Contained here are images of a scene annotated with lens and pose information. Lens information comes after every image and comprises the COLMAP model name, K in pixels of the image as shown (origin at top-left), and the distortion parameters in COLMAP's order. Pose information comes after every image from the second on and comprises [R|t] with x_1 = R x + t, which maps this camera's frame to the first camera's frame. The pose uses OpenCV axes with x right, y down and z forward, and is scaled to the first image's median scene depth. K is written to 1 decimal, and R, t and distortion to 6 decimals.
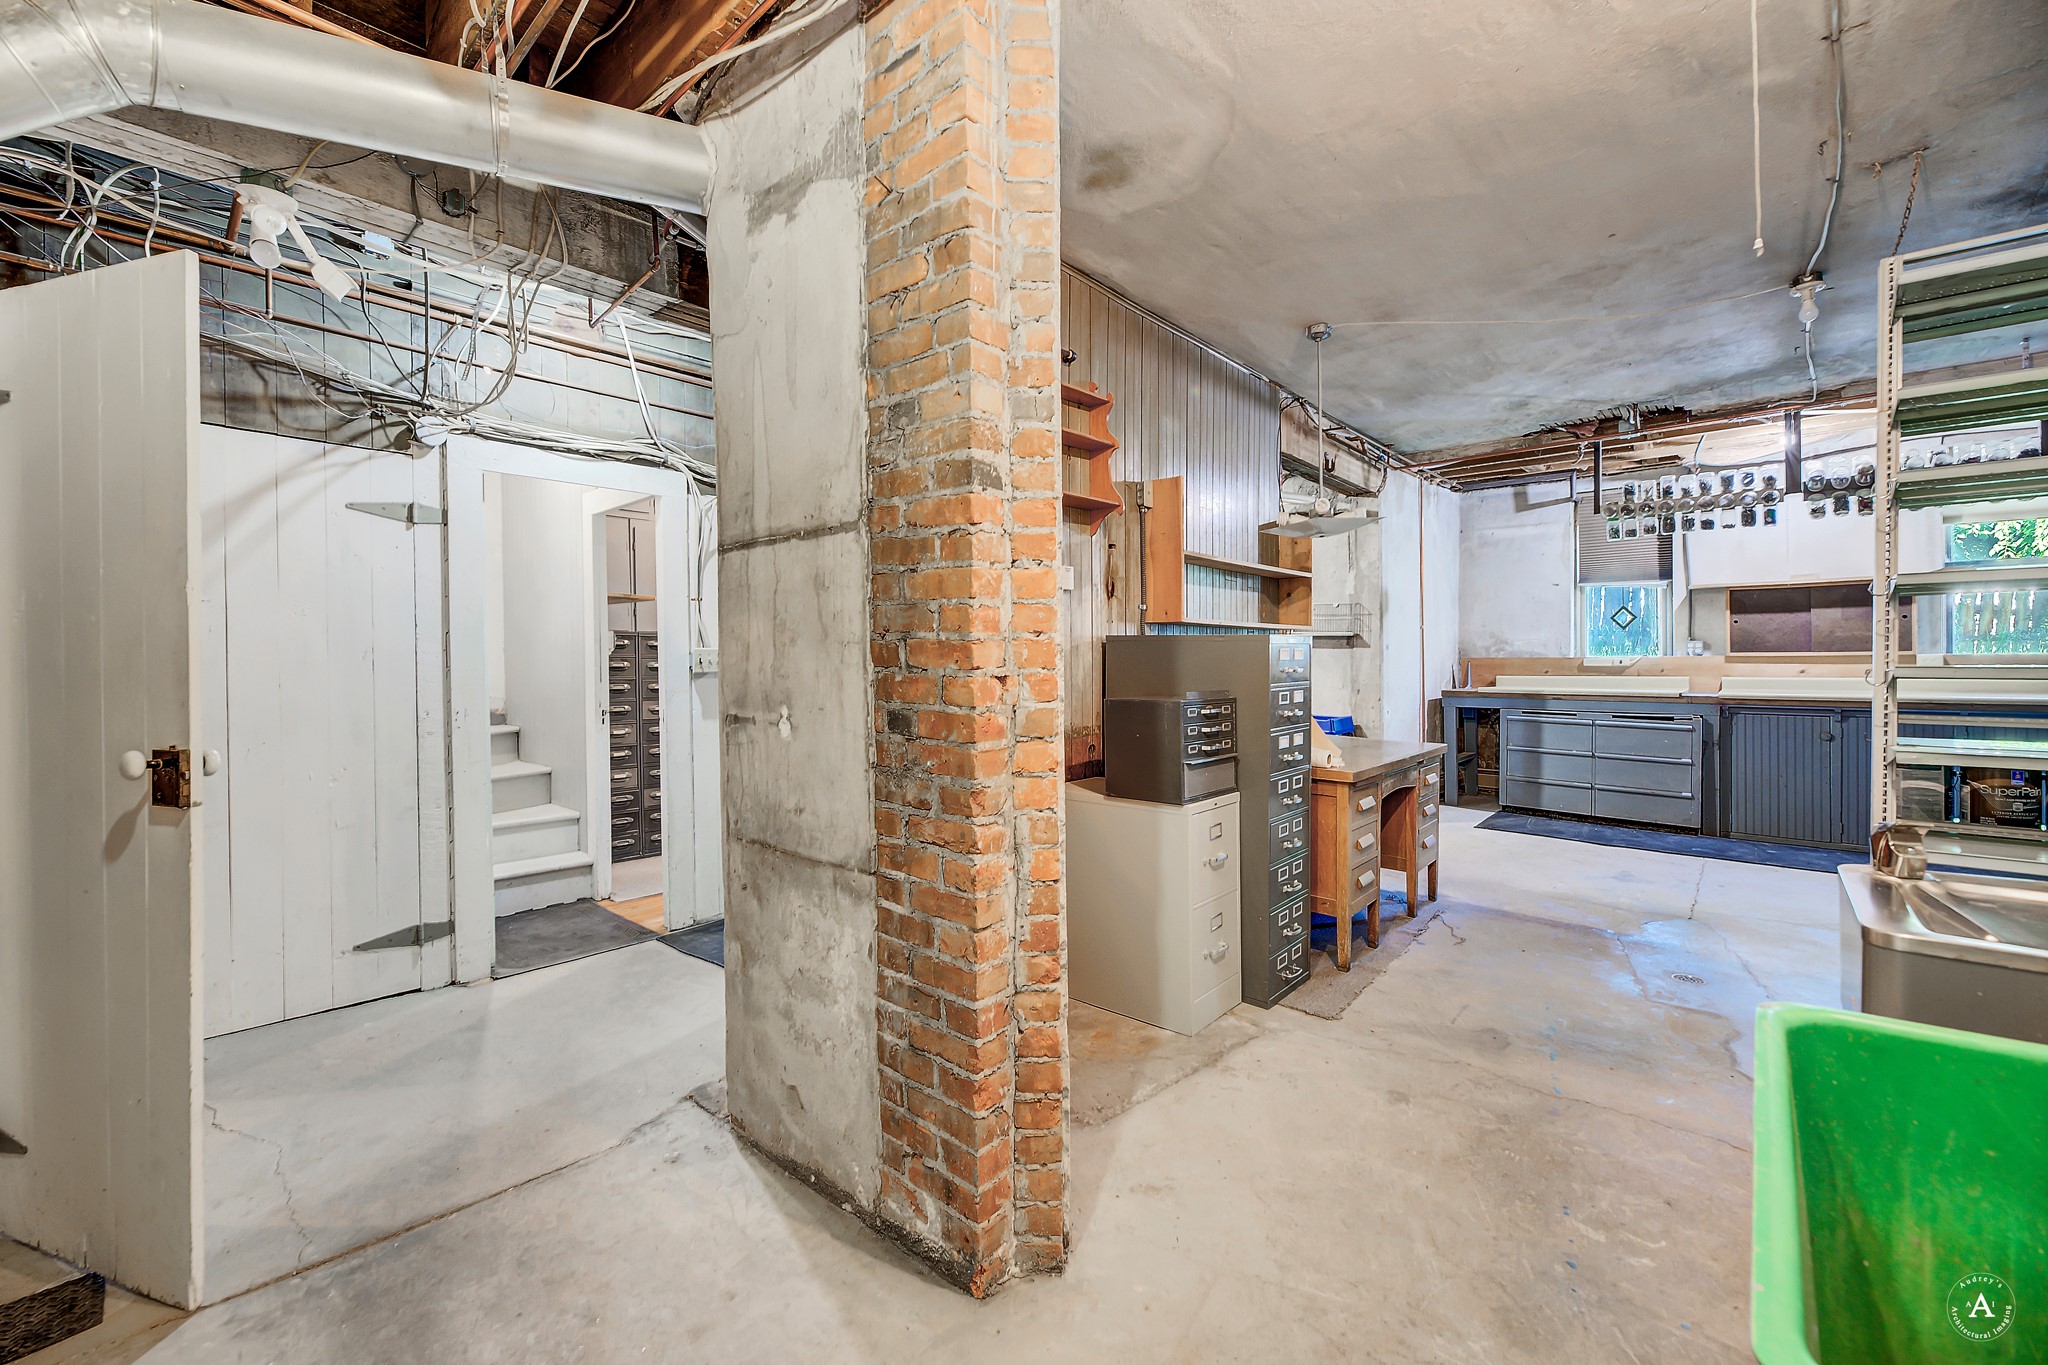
lens RADIAL K [[822.3, 0, 990.6], [0, 822.3, 646.4], [0, 0, 1]] dist [-0.000655, -0.000263]
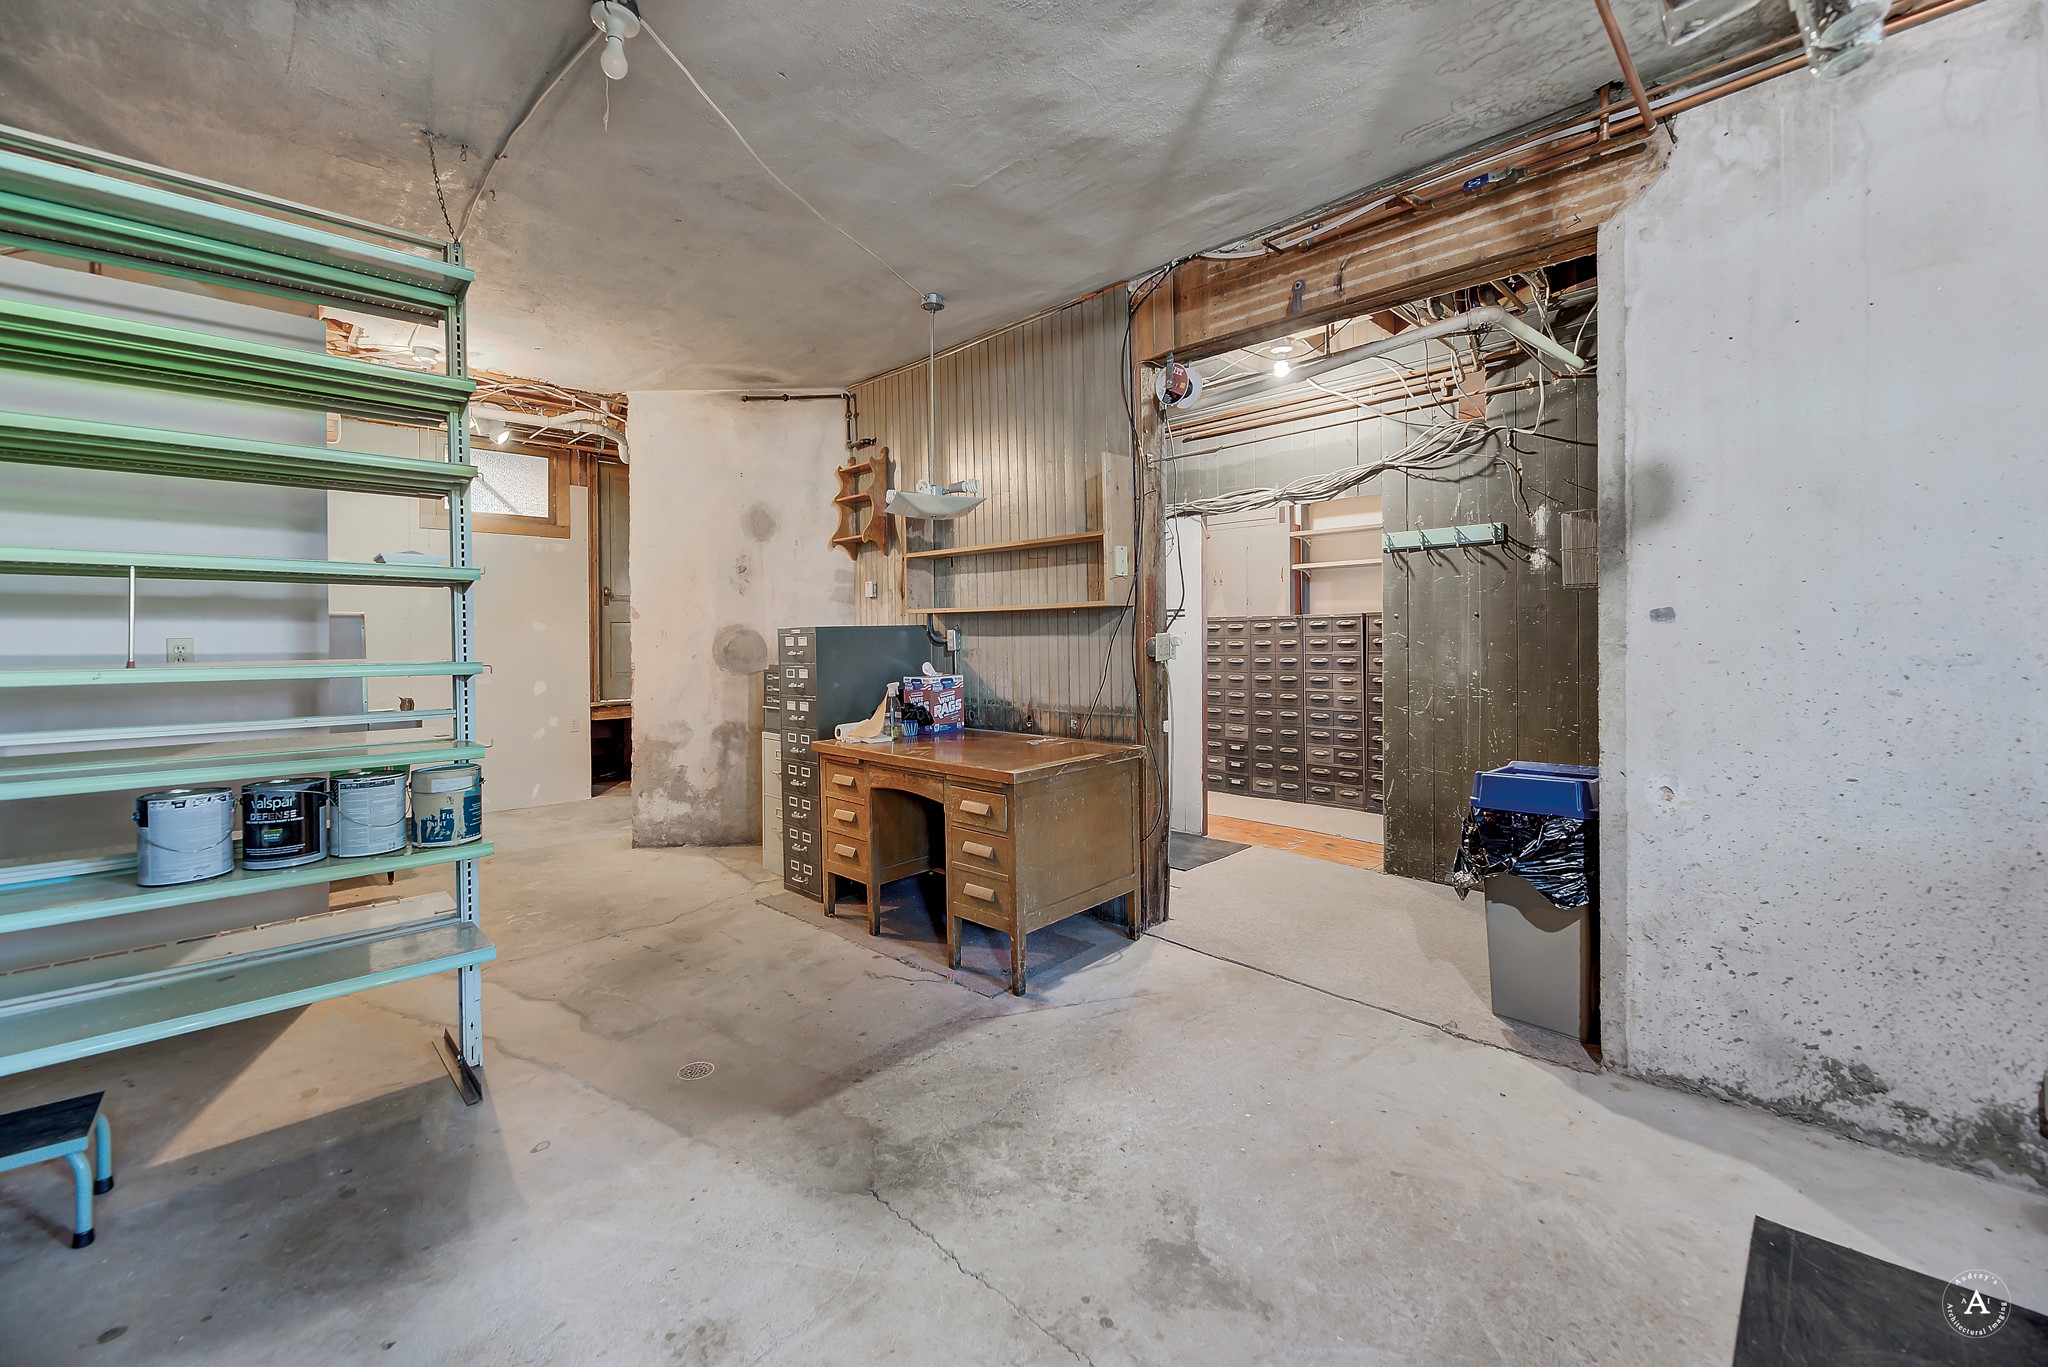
lens RADIAL K [[842.9, 0, 1023.1], [0, 842.9, 638.5], [0, 0, 1]] dist [-0.001365, -0.000161]
pose [[-0.031072, 0.004345, -0.999508, 0.926011], [0.025141, 0.999678, 0.003564, 0.003929], [0.999201, -0.025018, -0.031172, 0.757863]]
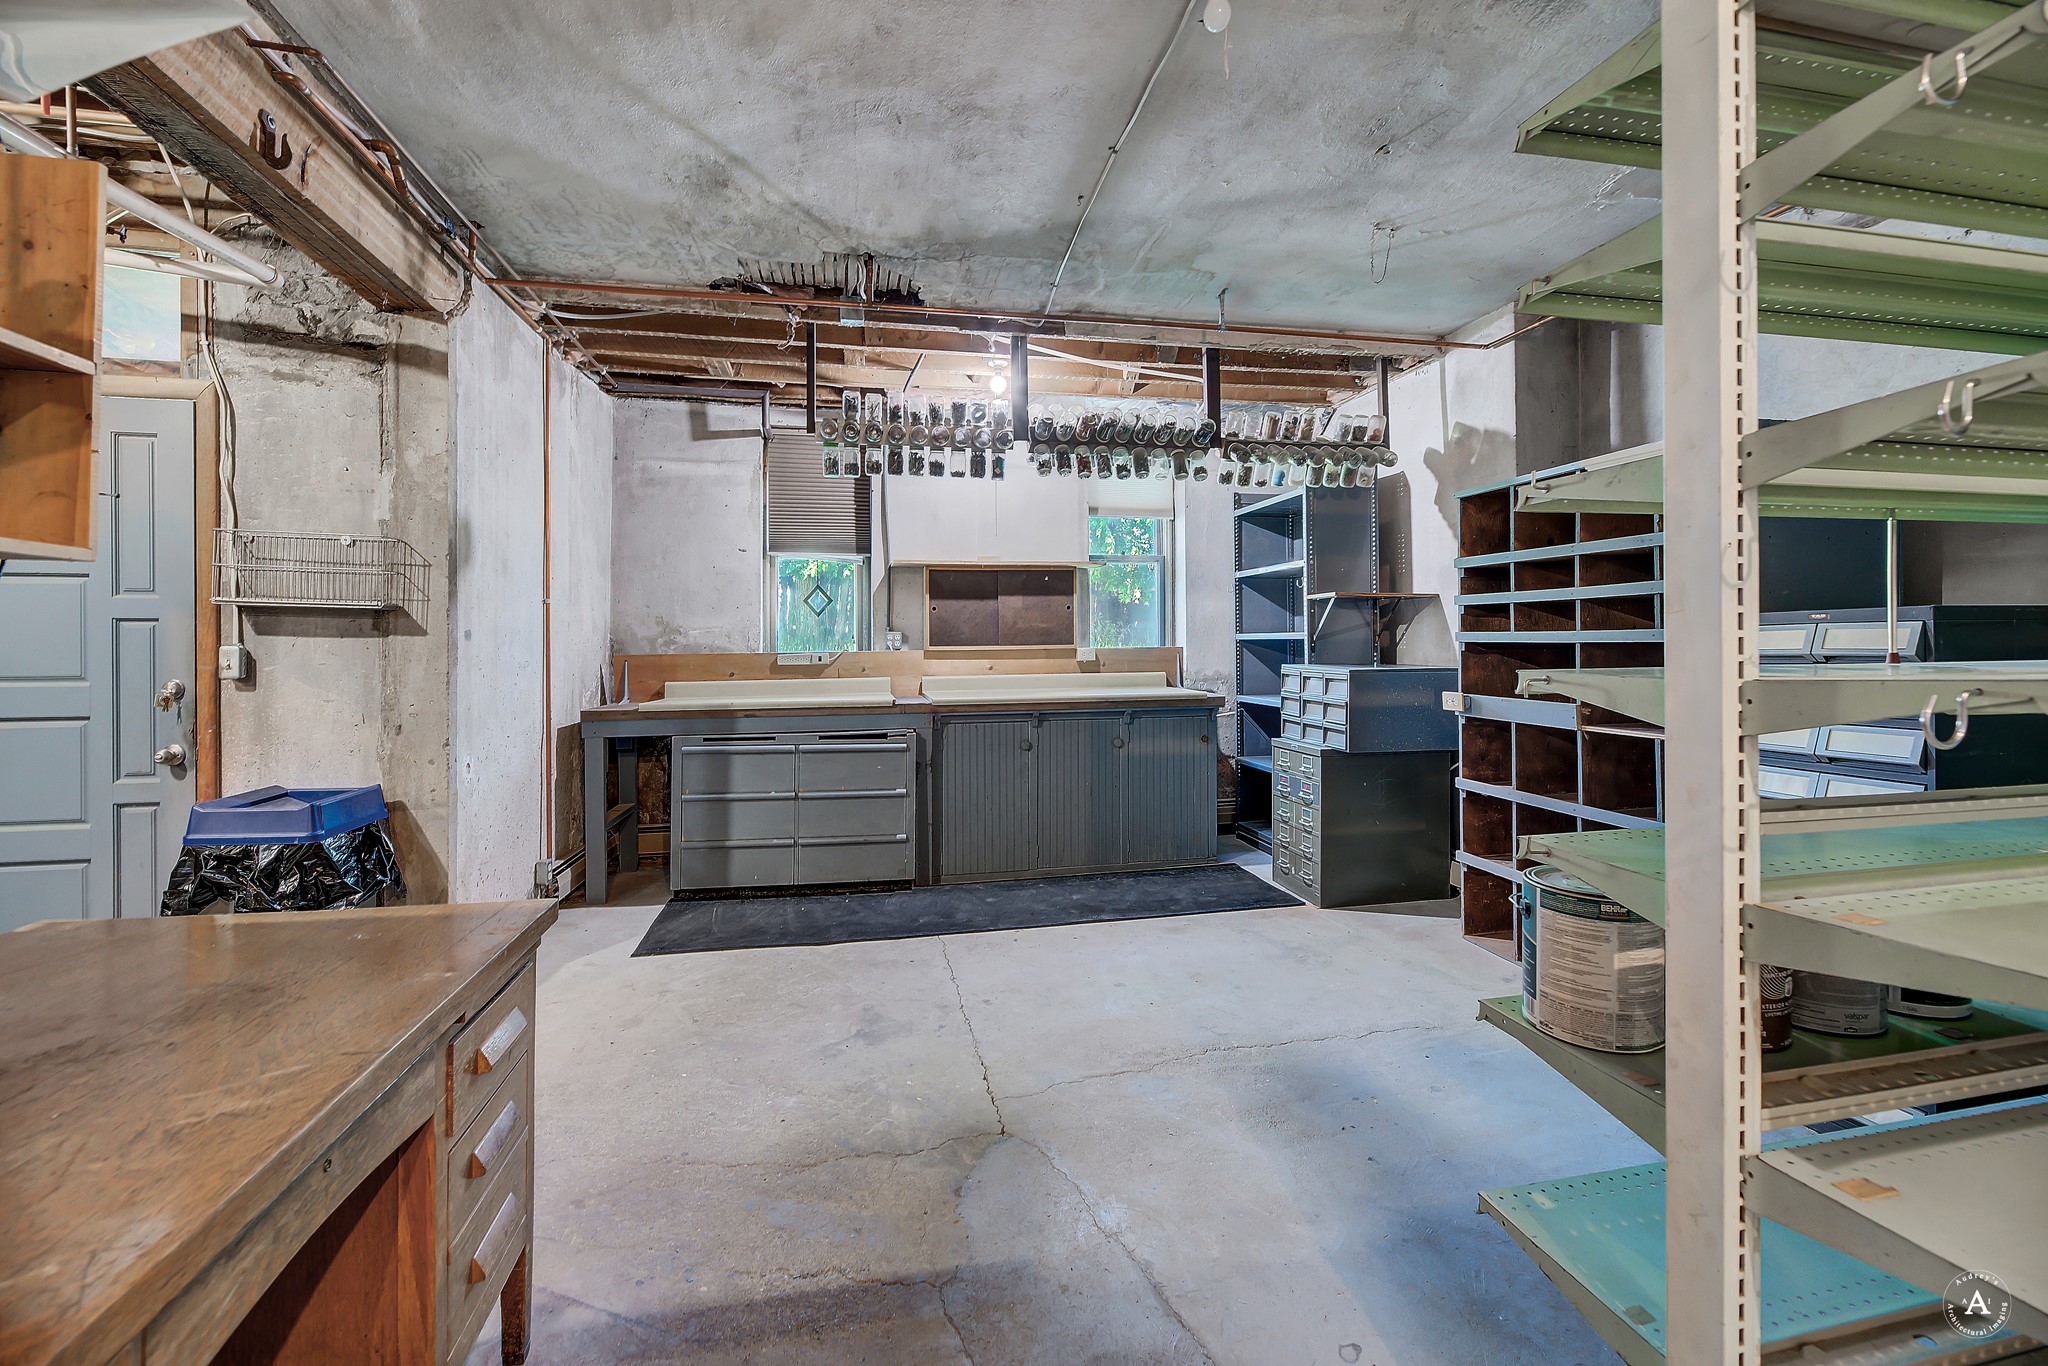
lens RADIAL K [[822.3, 0, 990.6], [0, 822.3, 646.9], [0, 0, 1]] dist [-0.000655, -0.000263]
pose [[0.590289, 0.001083, 0.807191, 0.273899], [-0.004910, 0.999985, 0.002249, 0.005950], [-0.807177, -0.005291, 0.590286, 0.462284]]
